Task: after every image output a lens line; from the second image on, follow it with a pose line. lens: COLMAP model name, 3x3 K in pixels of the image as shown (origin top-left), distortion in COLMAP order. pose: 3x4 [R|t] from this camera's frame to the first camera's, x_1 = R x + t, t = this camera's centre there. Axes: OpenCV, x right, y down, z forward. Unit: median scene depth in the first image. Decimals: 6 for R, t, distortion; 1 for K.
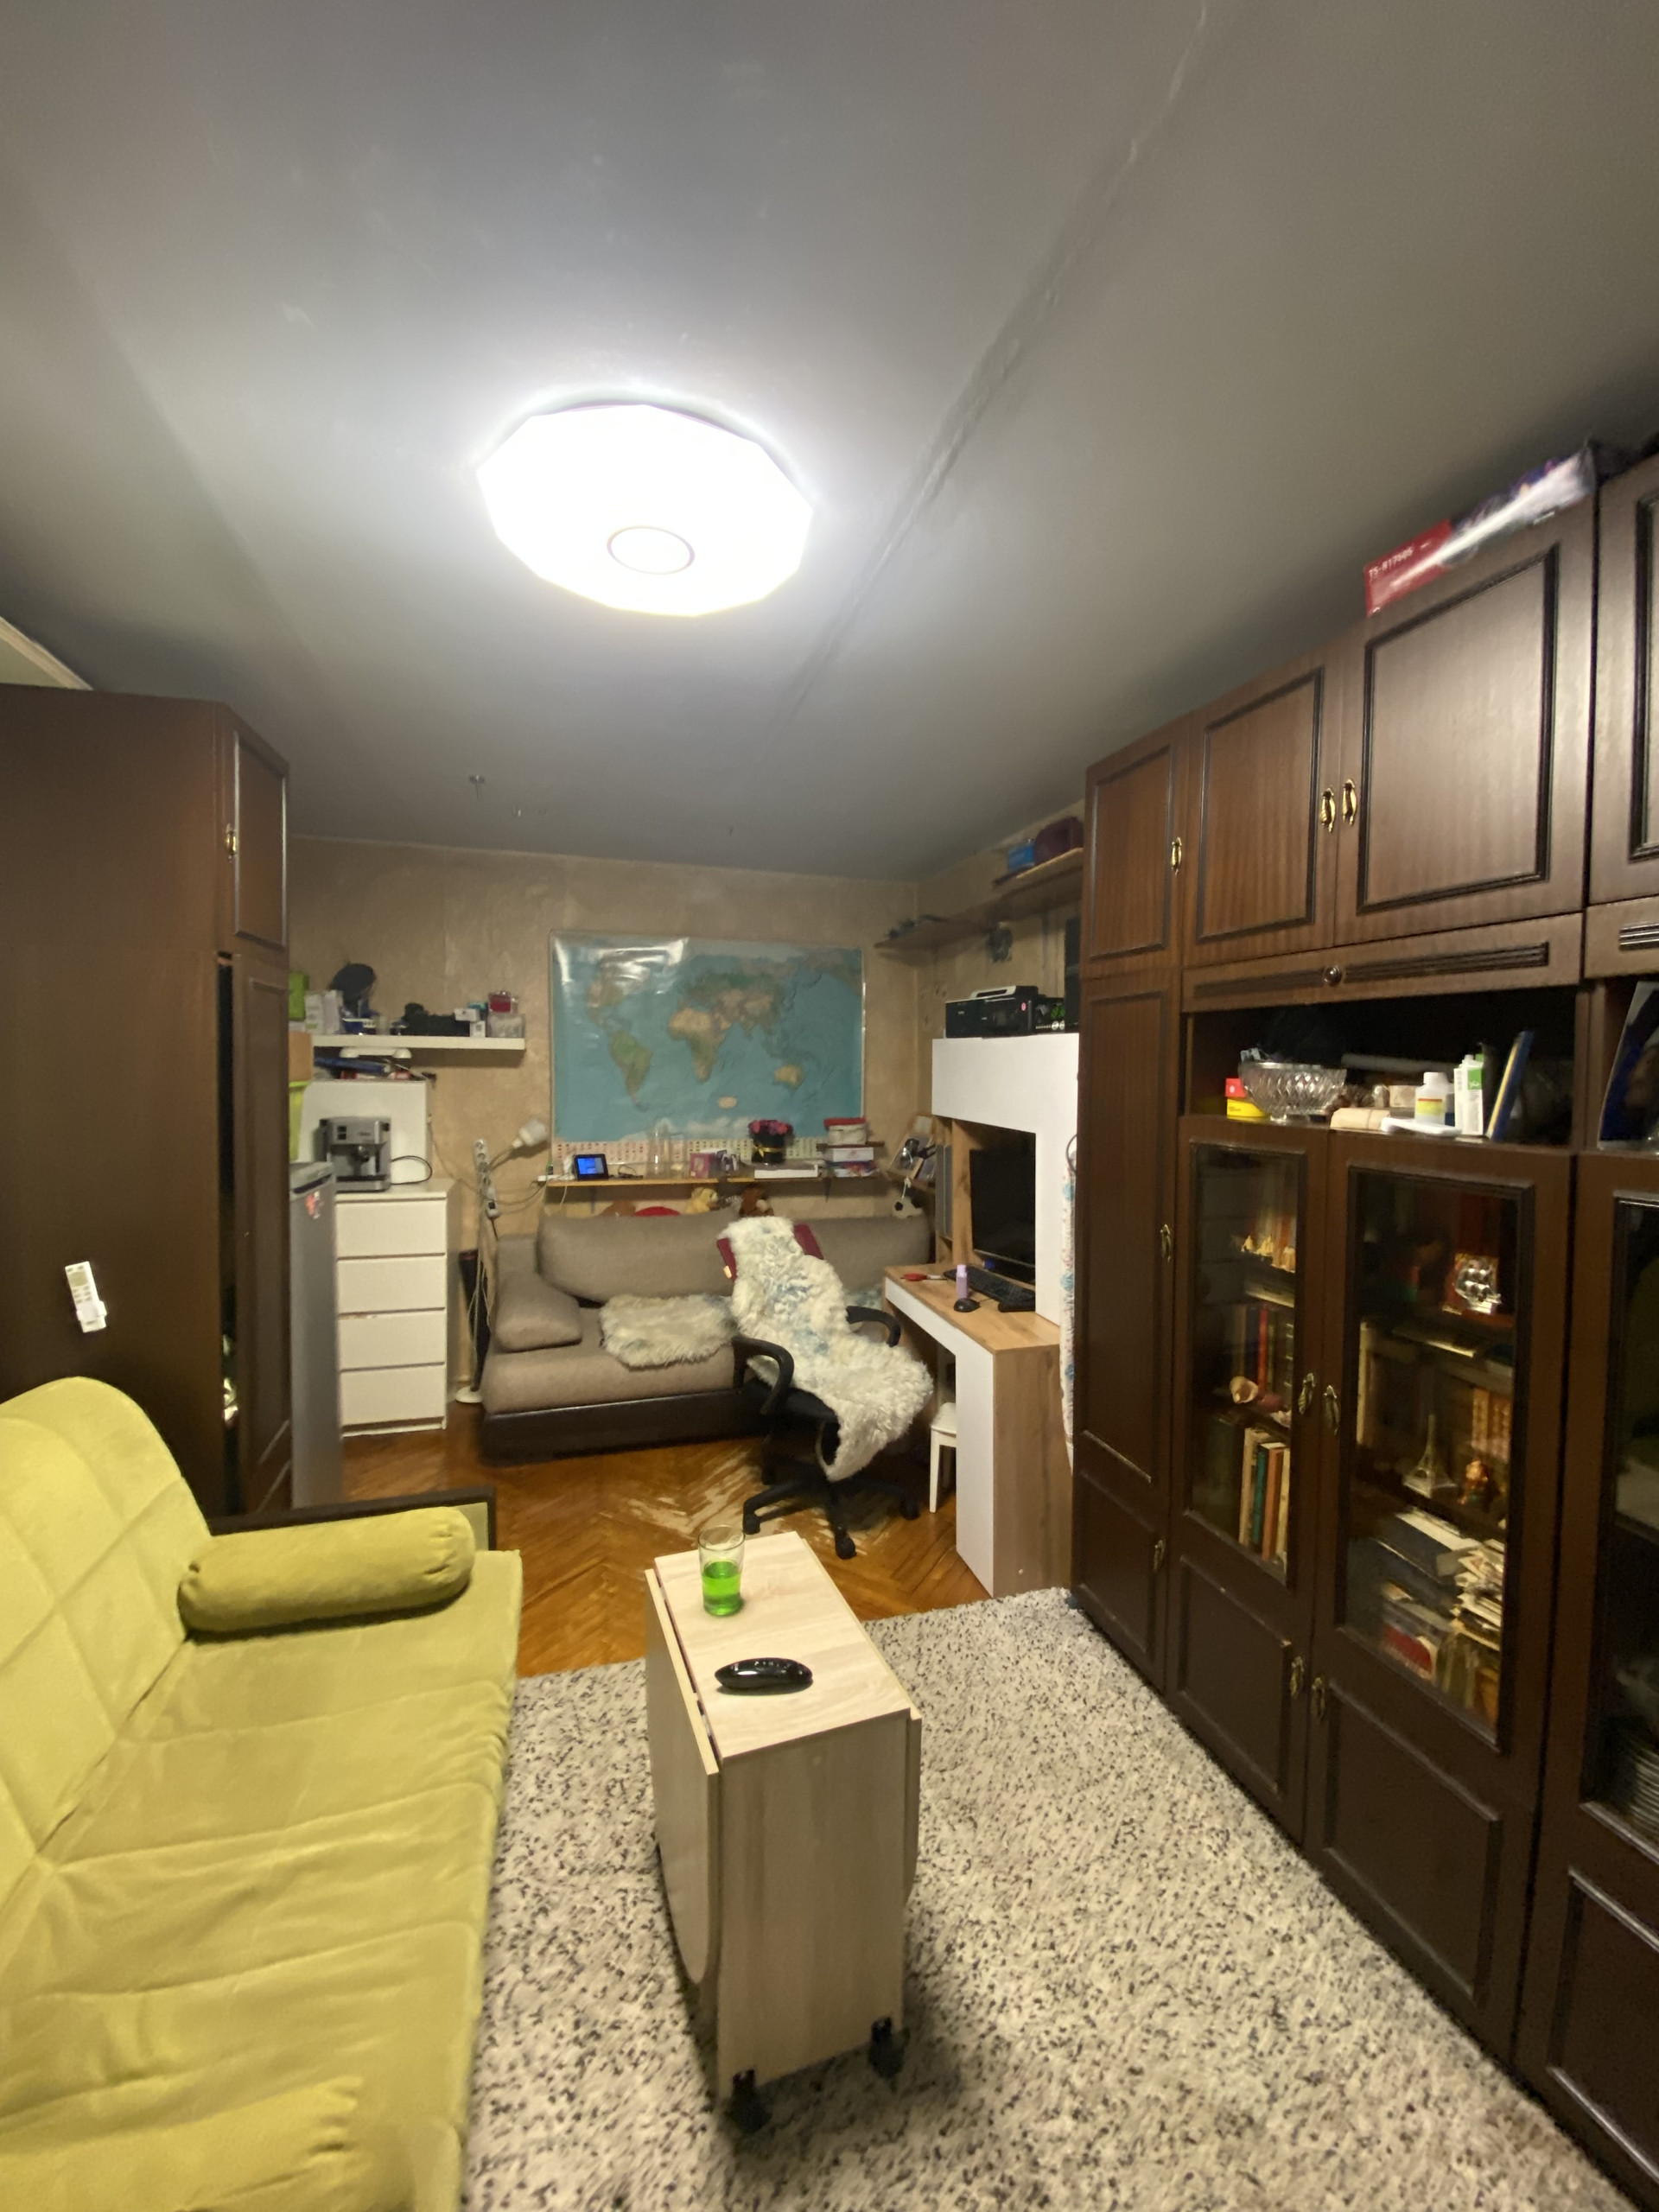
lens RADIAL K [[890.5, 0, 827.3], [0, 890.5, 1096.0], [0, 0, 1]] dist [0.145640, -0.049531]
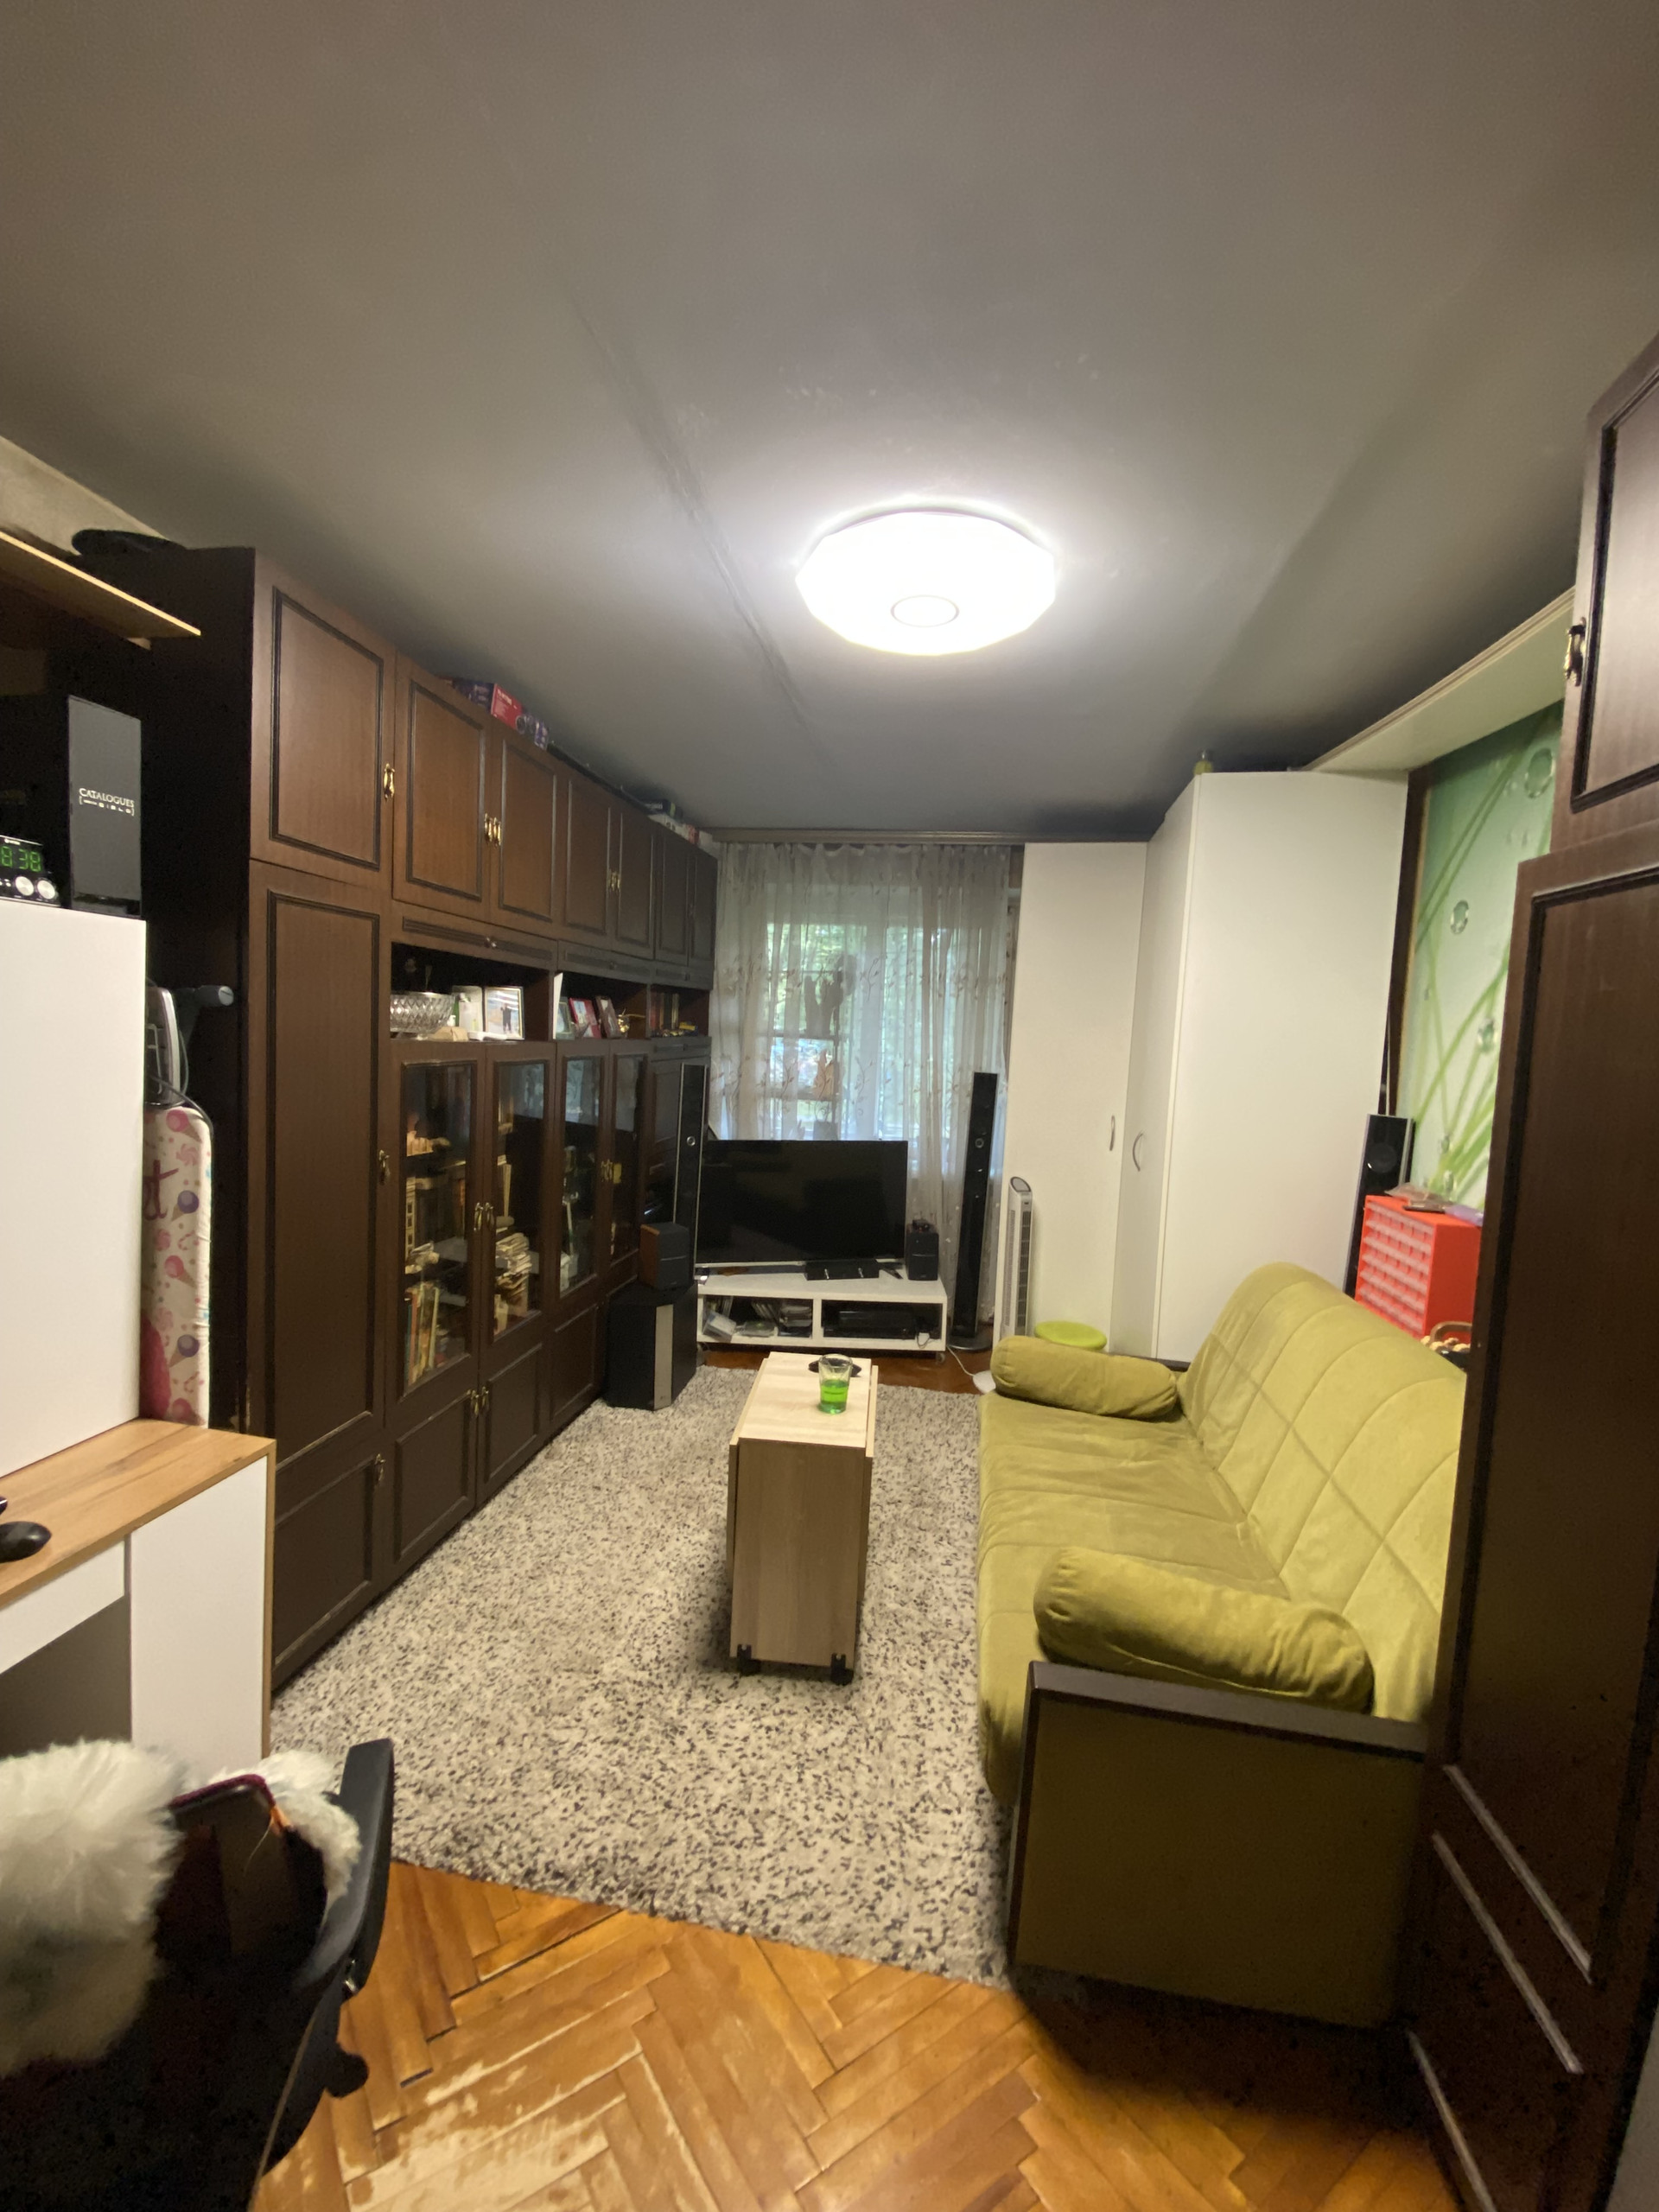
lens RADIAL K [[890.5, 0, 827.3], [0, 890.5, 1096.0], [0, 0, 1]] dist [0.145640, -0.049531]
pose [[-0.895092, -0.075210, 0.439492, -0.556036], [-0.030056, 0.993607, 0.108821, -0.047633], [-0.444867, 0.084196, -0.891630, 1.827060]]
